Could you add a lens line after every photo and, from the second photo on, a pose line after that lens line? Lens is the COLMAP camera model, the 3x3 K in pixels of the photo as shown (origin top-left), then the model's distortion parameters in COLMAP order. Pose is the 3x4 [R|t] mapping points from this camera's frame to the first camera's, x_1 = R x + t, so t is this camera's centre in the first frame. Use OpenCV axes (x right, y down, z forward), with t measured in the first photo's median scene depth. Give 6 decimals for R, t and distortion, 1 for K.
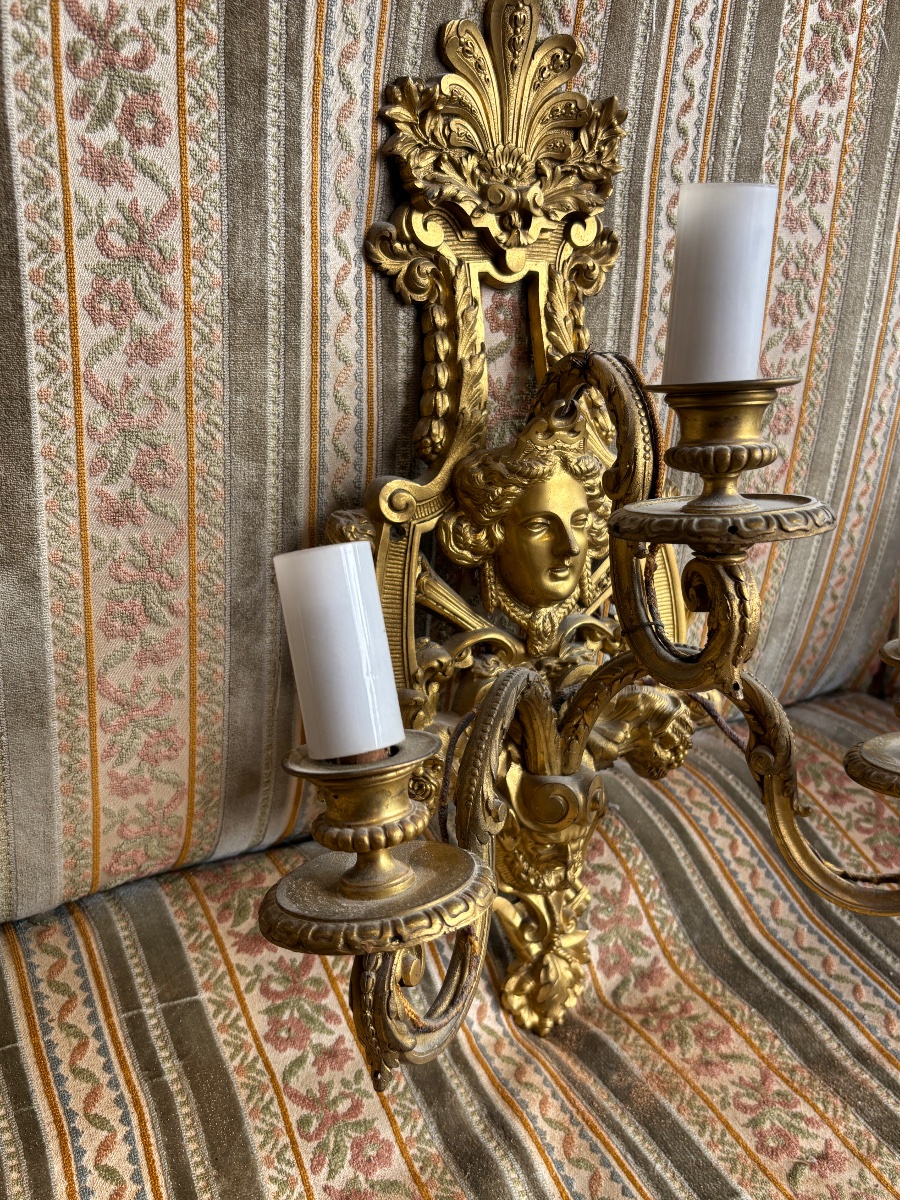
lens RADIAL K [[1092.0, 0, 447.6], [0, 1092.0, 598.8], [0, 0, 1]] dist [0.011569, -0.003070]
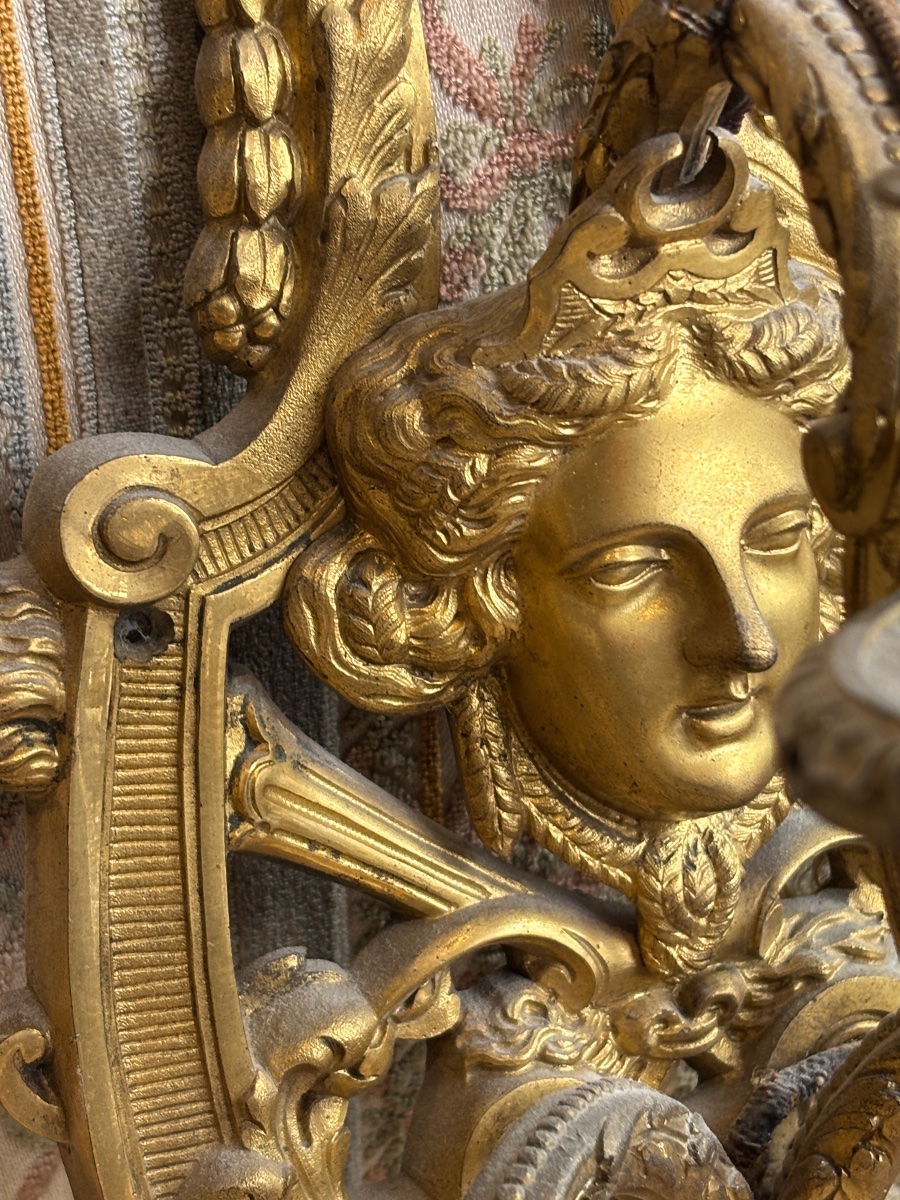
lens RADIAL K [[2628.5, 0, 441.9], [0, 2628.5, 546.2], [0, 0, 1]] dist [0.069214, 0.000000]
pose [[0.991990, -0.064149, -0.108813, 0.109335], [0.071478, 0.995332, 0.064846, -0.121082], [0.104146, -0.072104, 0.991945, 0.305993]]
